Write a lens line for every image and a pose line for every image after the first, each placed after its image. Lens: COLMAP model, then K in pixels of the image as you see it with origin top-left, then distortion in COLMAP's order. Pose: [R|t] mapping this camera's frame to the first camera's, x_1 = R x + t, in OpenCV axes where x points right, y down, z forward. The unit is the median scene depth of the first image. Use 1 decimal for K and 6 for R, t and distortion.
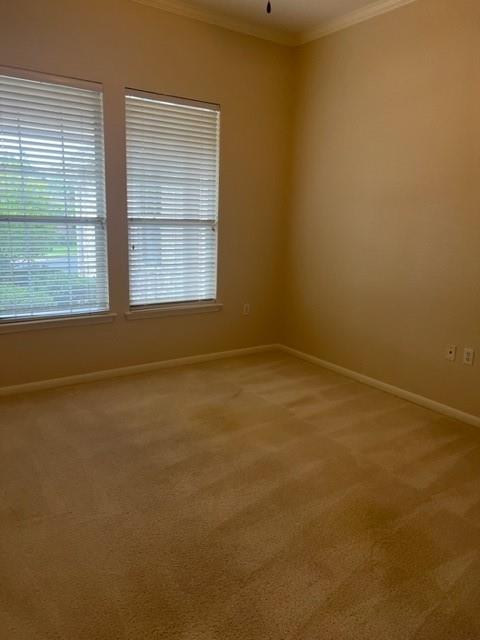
lens RADIAL K [[477.3, 0, 233.7], [0, 477.3, 321.8], [0, 0, 1]] dist [0.045424, -0.049739]
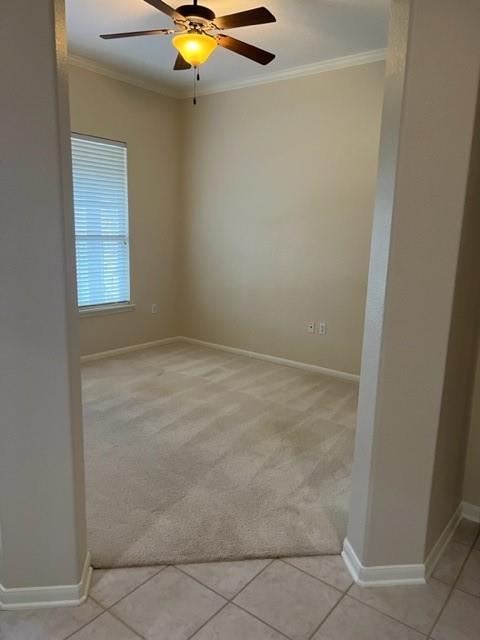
lens RADIAL K [[477.3, 0, 244.1], [0, 477.3, 320.4], [0, 0, 1]] dist [0.045424, -0.049739]
pose [[0.947380, -0.060770, 0.314291, -0.201309], [0.069581, 0.997433, -0.016880, 0.057760], [-0.312459, 0.037861, 0.949177, -0.318251]]
